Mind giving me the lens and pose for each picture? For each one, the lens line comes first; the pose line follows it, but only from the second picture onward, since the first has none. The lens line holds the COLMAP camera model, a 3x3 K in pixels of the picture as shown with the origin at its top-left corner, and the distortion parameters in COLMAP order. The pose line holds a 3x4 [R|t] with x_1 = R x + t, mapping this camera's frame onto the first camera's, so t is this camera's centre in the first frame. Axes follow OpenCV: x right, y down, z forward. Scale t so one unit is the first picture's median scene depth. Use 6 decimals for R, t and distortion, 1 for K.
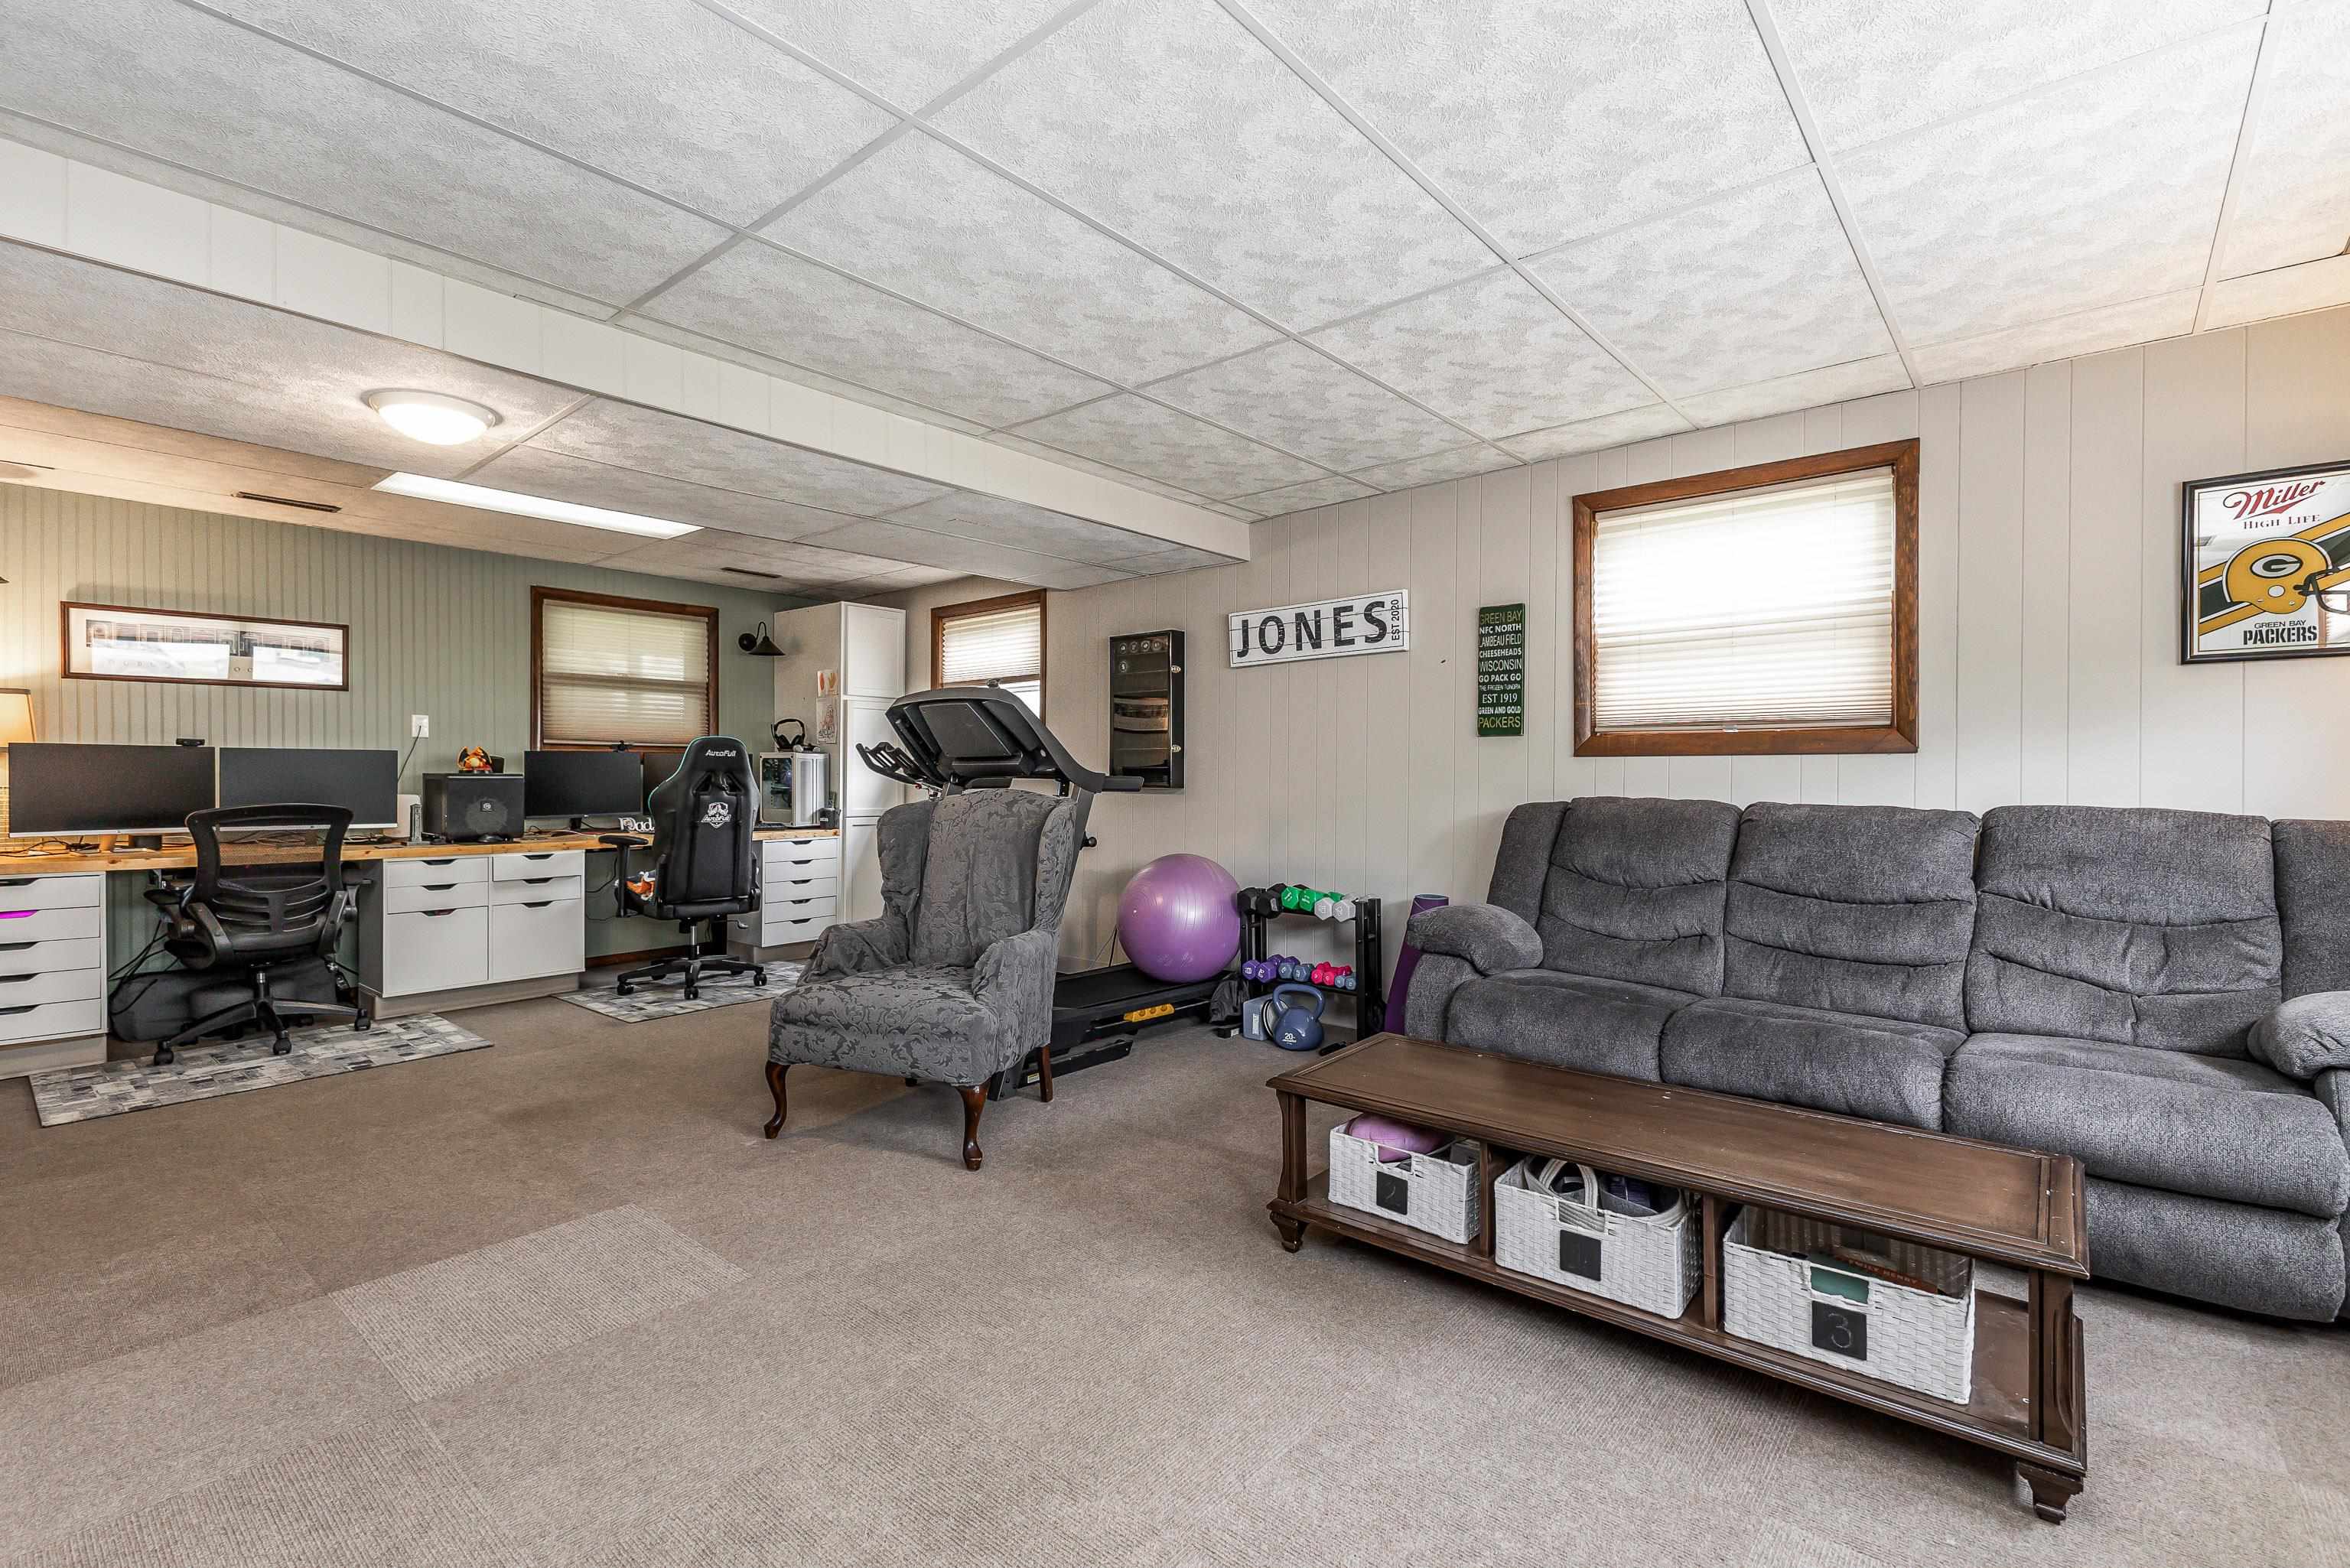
lens RADIAL K [[1046.2, 0, 1183.4], [0, 1046.2, 781.4], [0, 0, 1]] dist [0.011972, -0.003283]
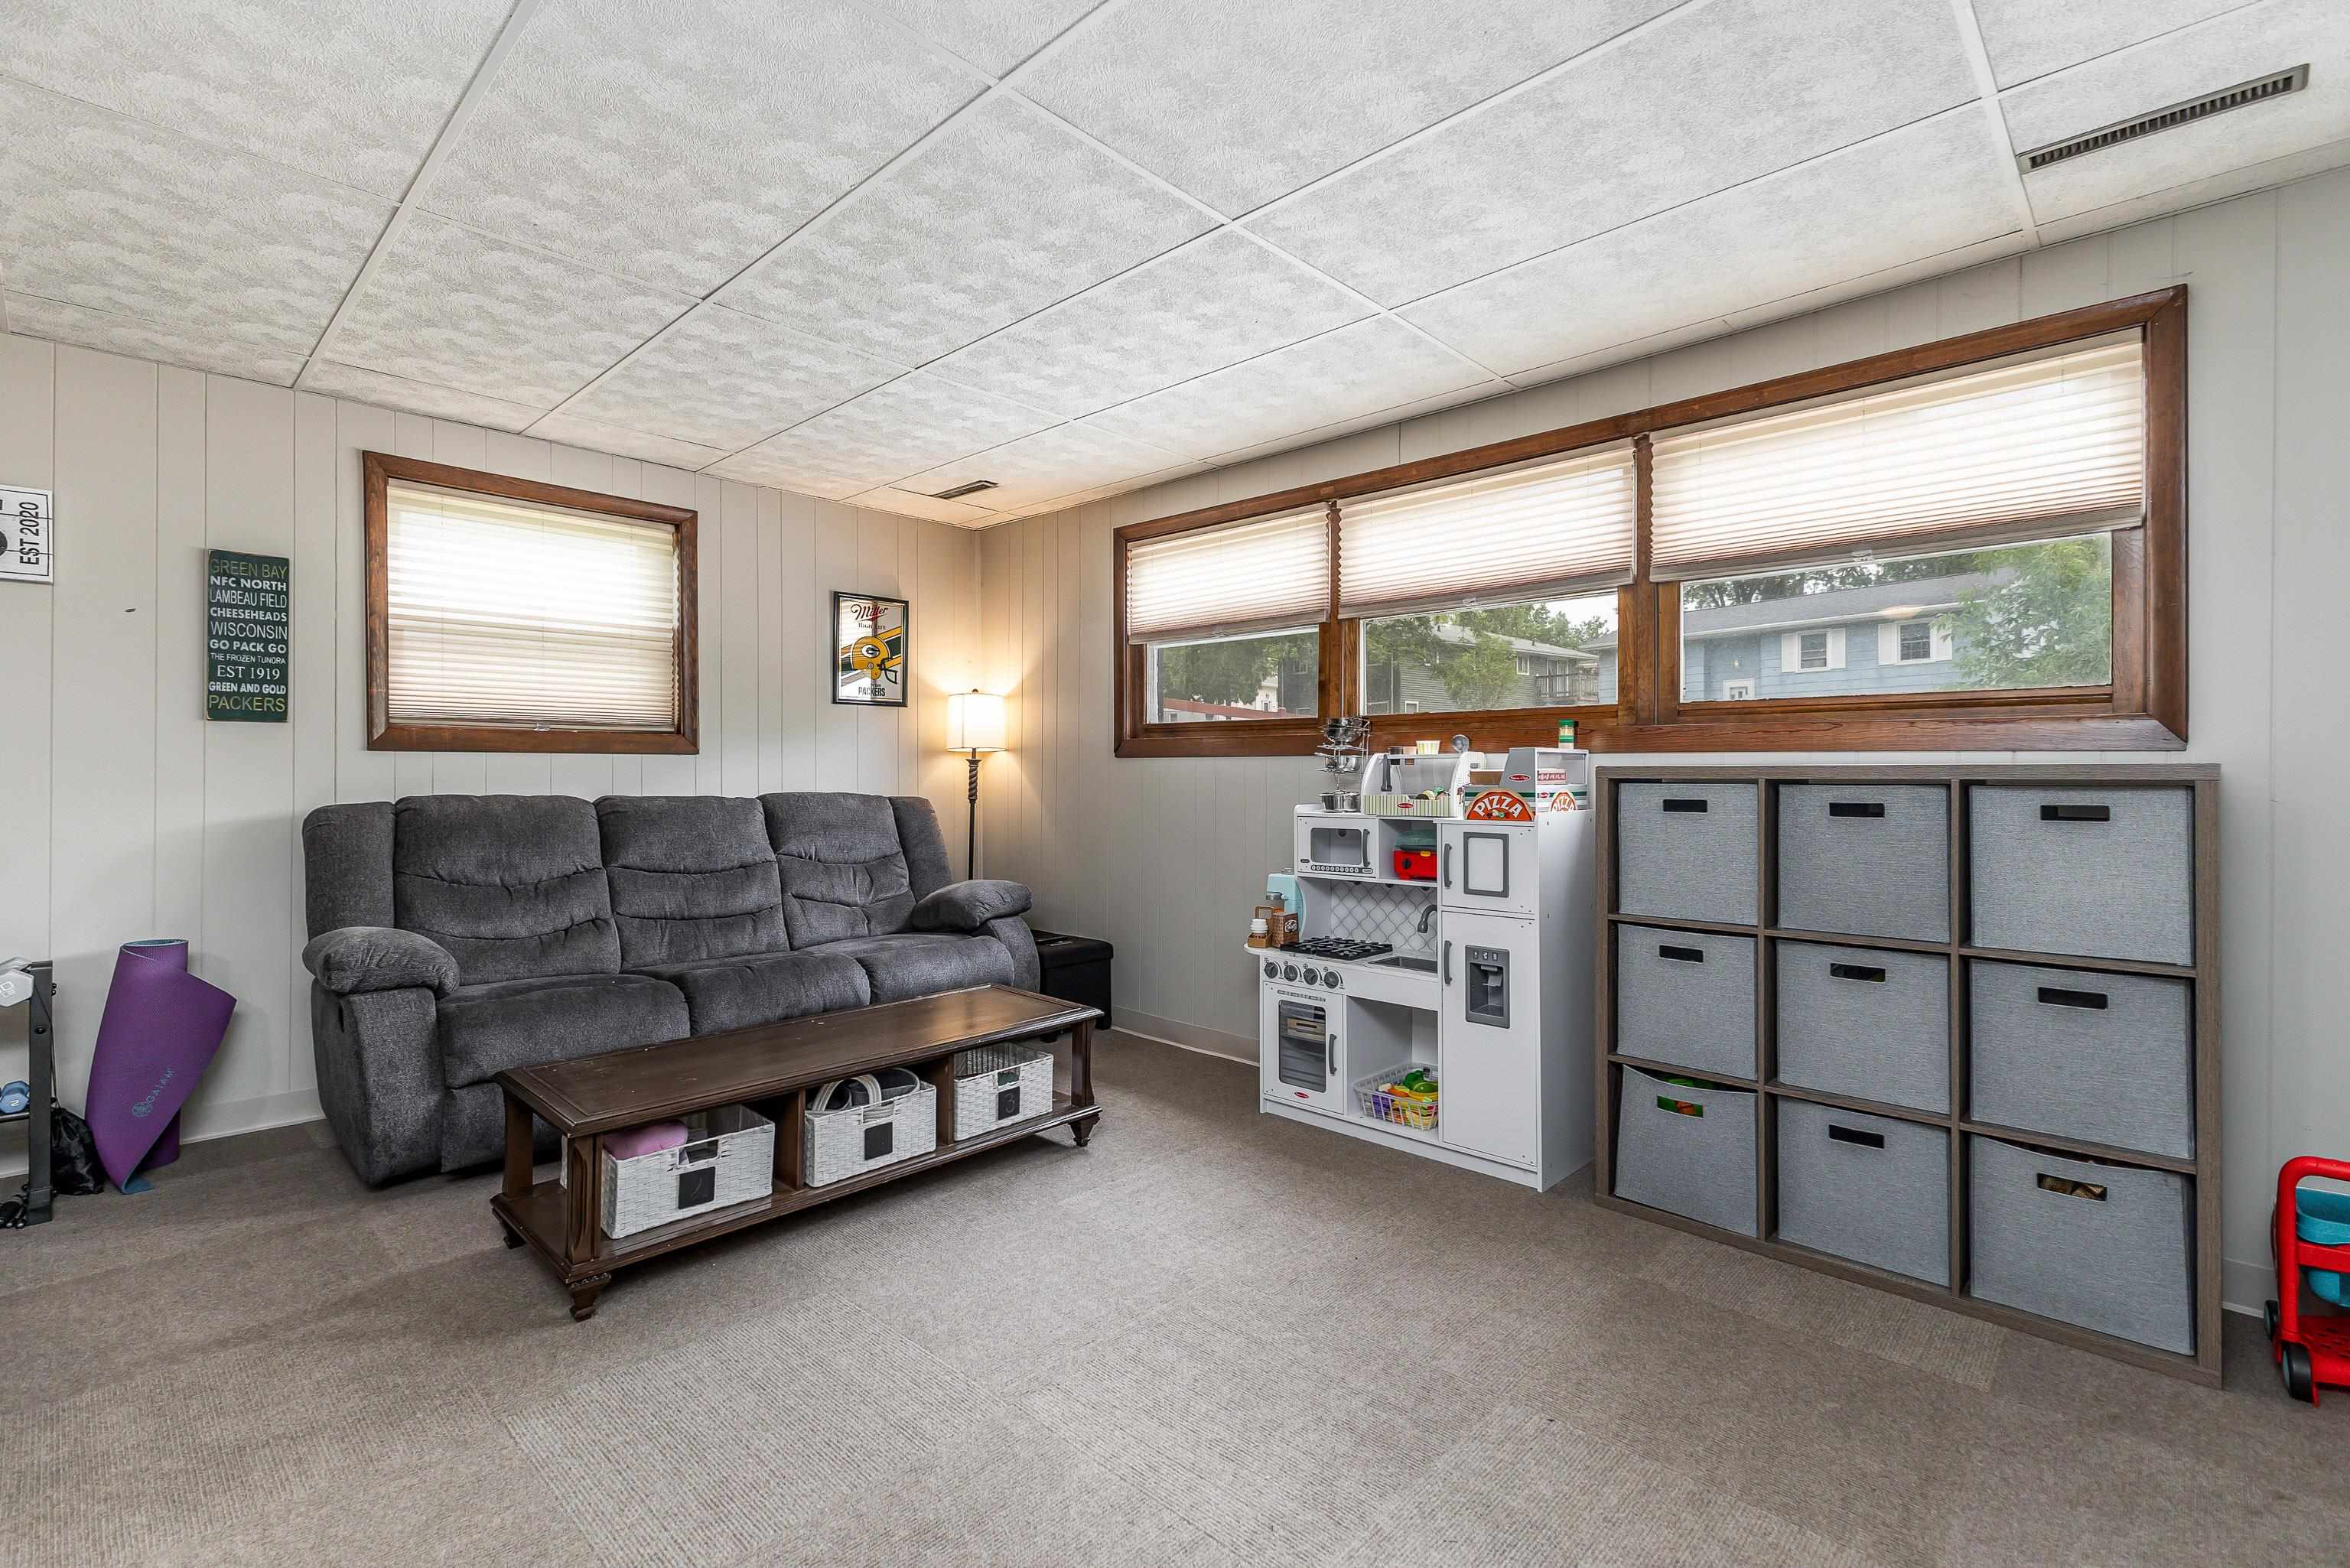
lens RADIAL K [[1046.2, 0, 1176.3], [0, 1046.2, 763.6], [0, 0, 1]] dist [0.011972, -0.003283]
pose [[0.058933, 0.006040, 0.998244, -0.418938], [0.004057, 0.999972, -0.006290, -0.004141], [-0.998254, 0.004421, 0.058907, 0.254694]]
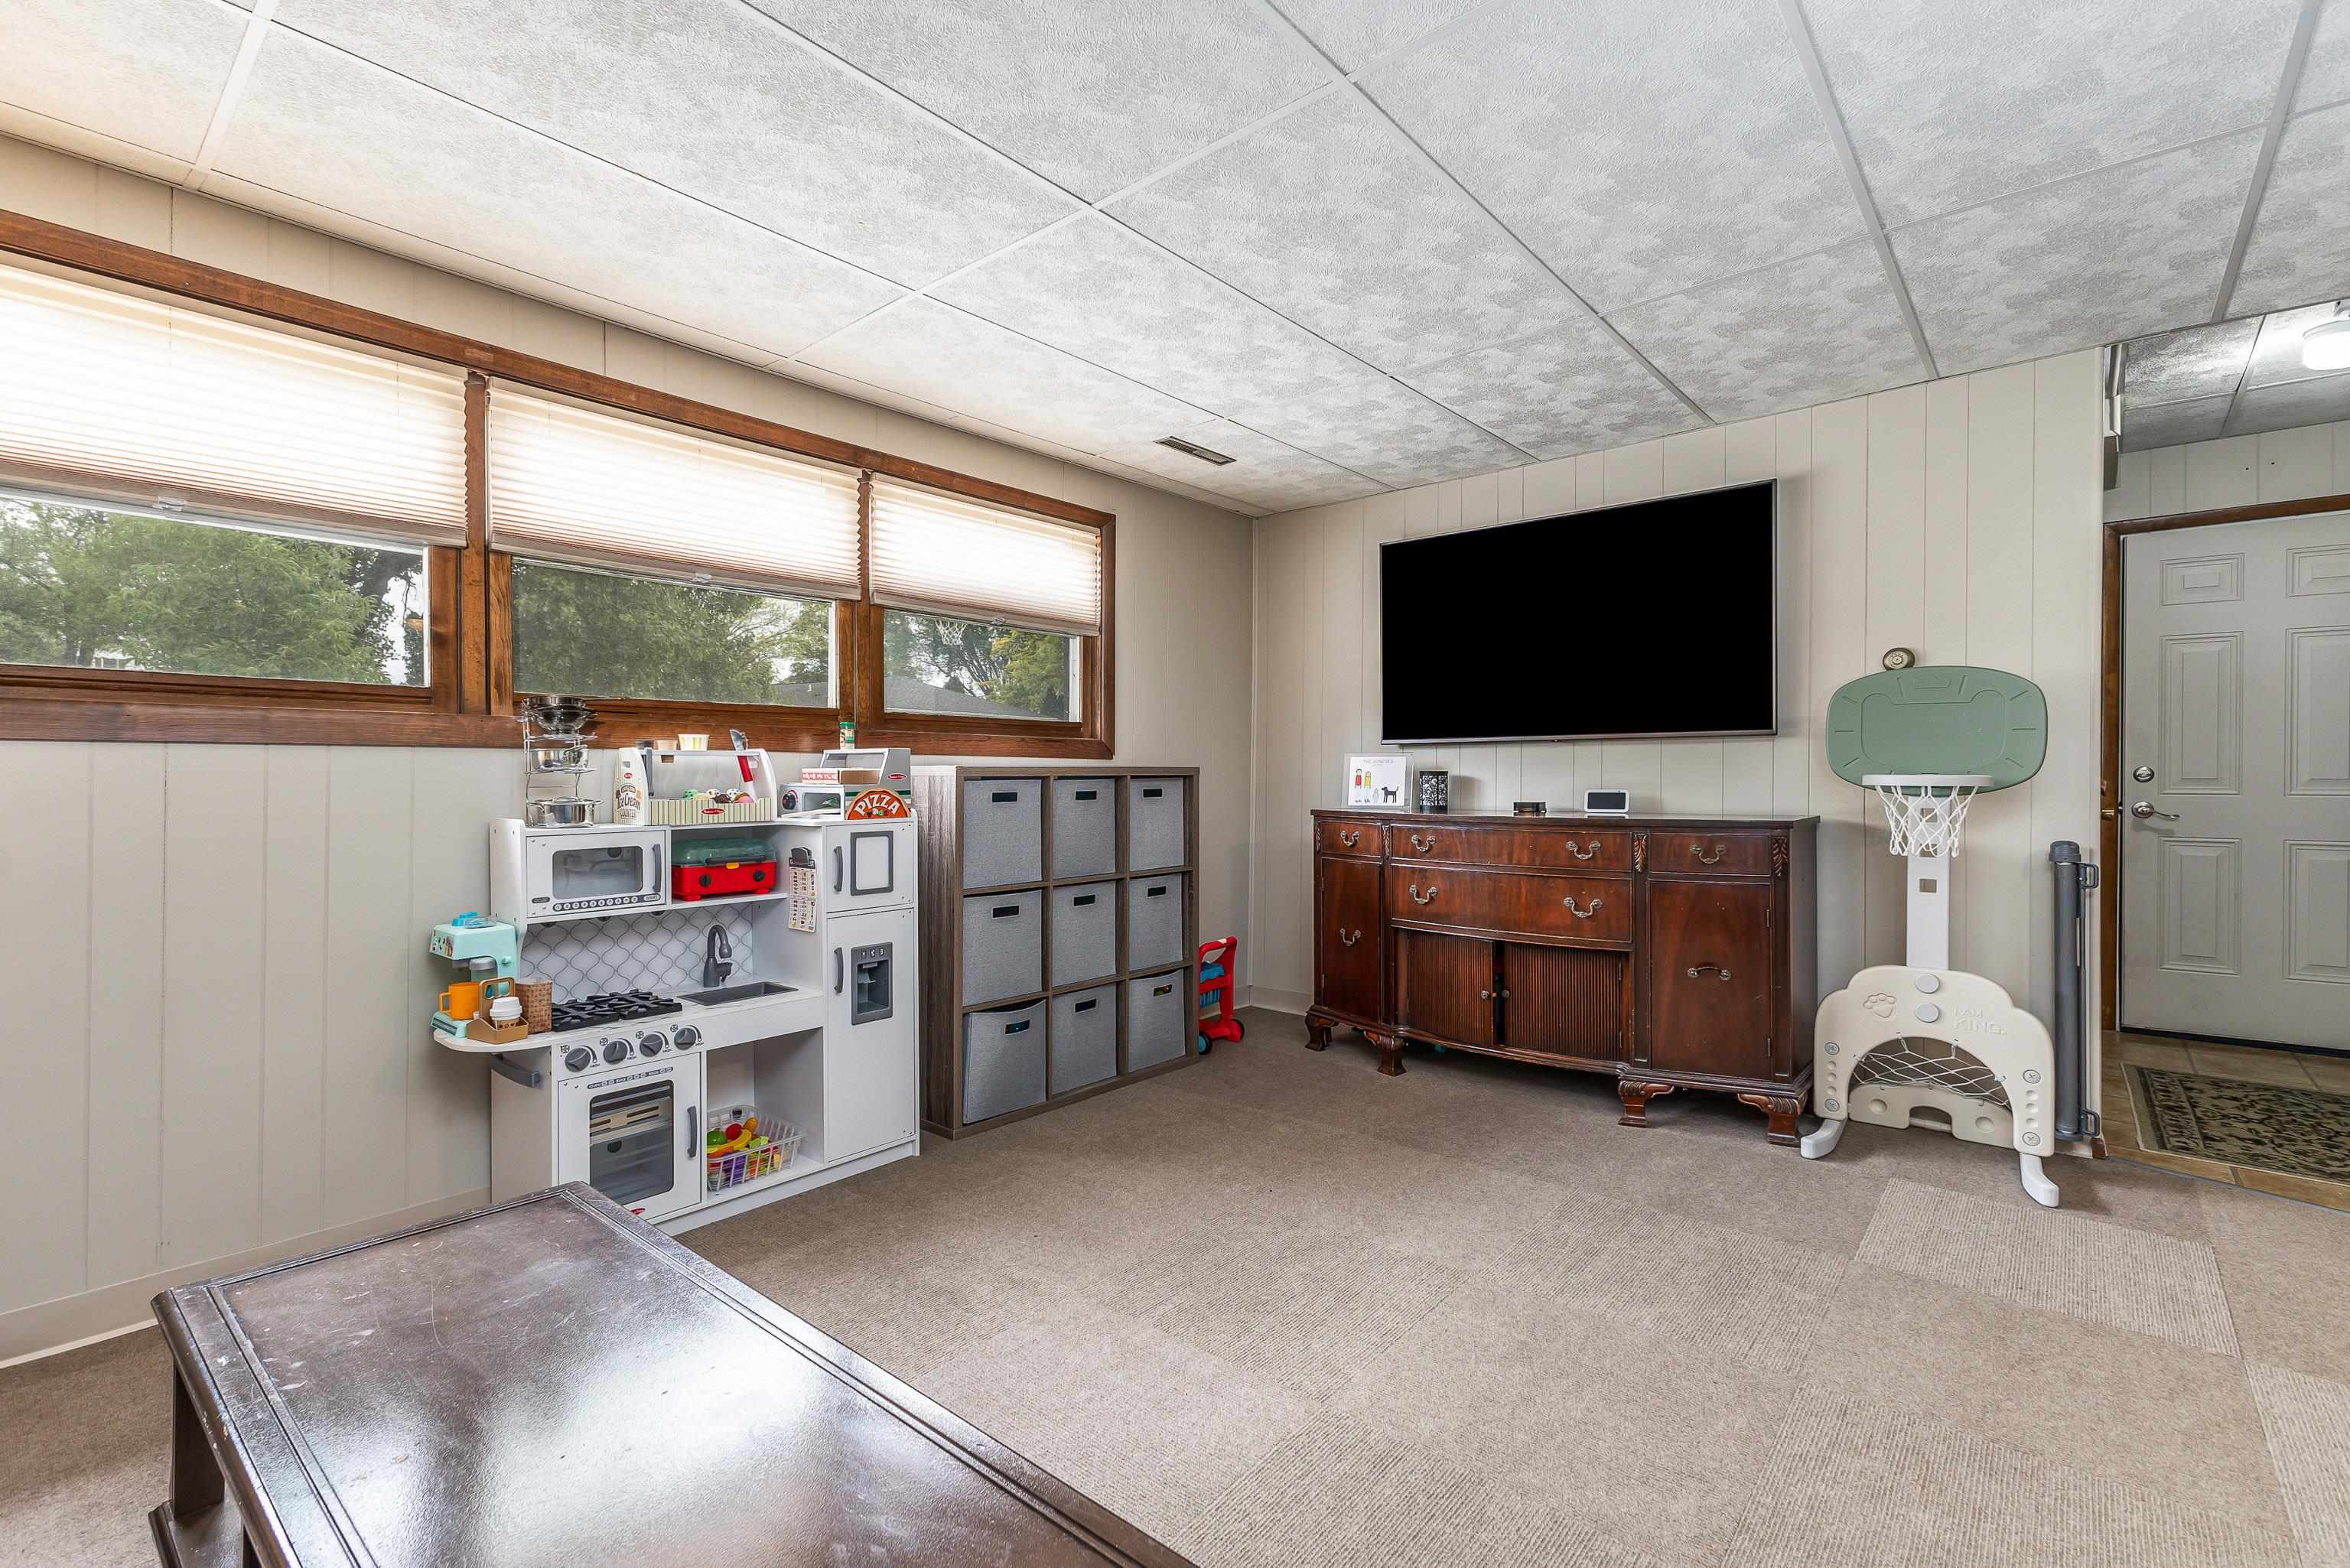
lens RADIAL K [[1046.2, 0, 1179.5], [0, 1046.2, 778.9], [0, 0, 1]] dist [0.011972, -0.003283]
pose [[-0.999960, 0.000140, 0.008942, 0.054548], [0.000237, 0.999941, 0.010868, -0.004518], [-0.008940, 0.010869, -0.999901, 0.767539]]
